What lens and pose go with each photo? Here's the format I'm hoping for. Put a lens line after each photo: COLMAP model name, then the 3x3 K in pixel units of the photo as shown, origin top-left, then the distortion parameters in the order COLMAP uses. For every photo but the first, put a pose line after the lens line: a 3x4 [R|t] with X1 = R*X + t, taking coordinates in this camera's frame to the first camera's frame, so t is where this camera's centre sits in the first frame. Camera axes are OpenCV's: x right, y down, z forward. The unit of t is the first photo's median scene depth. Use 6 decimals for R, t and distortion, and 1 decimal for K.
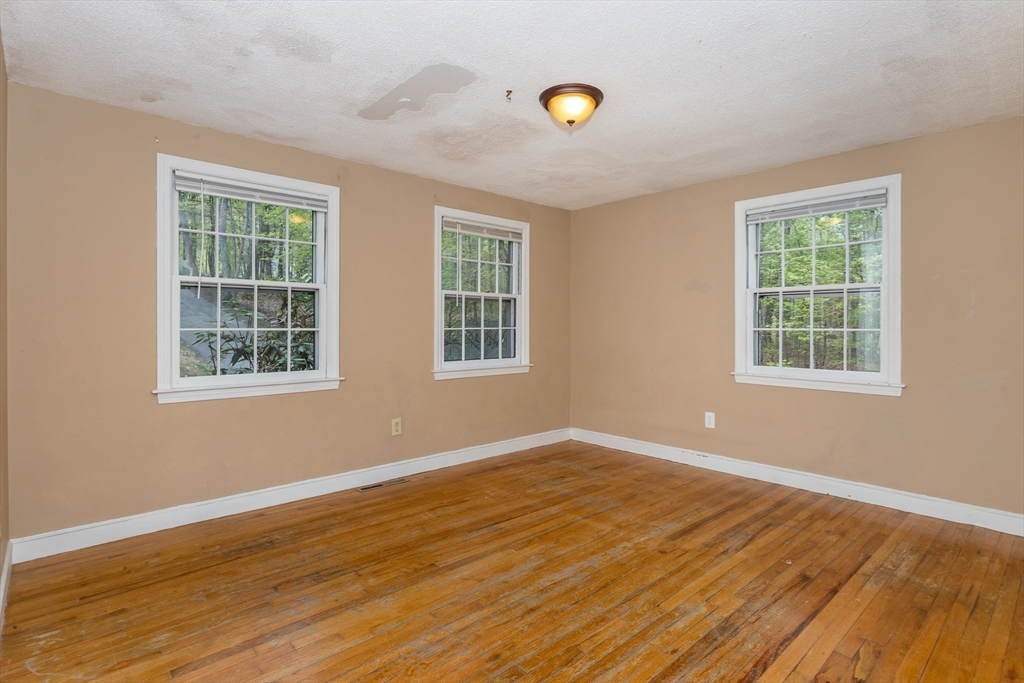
lens RADIAL K [[512.0, 0, 517.5], [0, 512.0, 329.5], [0, 0, 1]] dist [-0.009534, -0.000309]
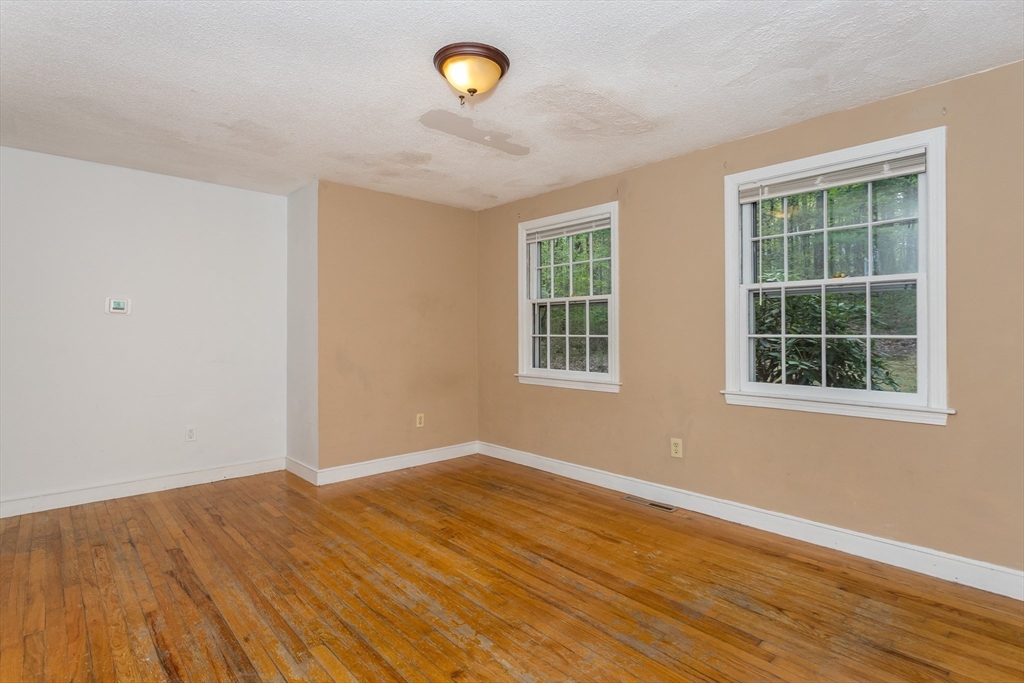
lens RADIAL K [[512.0, 0, 517.5], [0, 512.0, 329.5], [0, 0, 1]] dist [-0.009534, -0.000309]
pose [[0.000752, -0.010742, -0.999942, 0.845439], [-0.004912, 0.999930, -0.010746, -0.001700], [0.999988, 0.004920, 0.000699, 0.961541]]
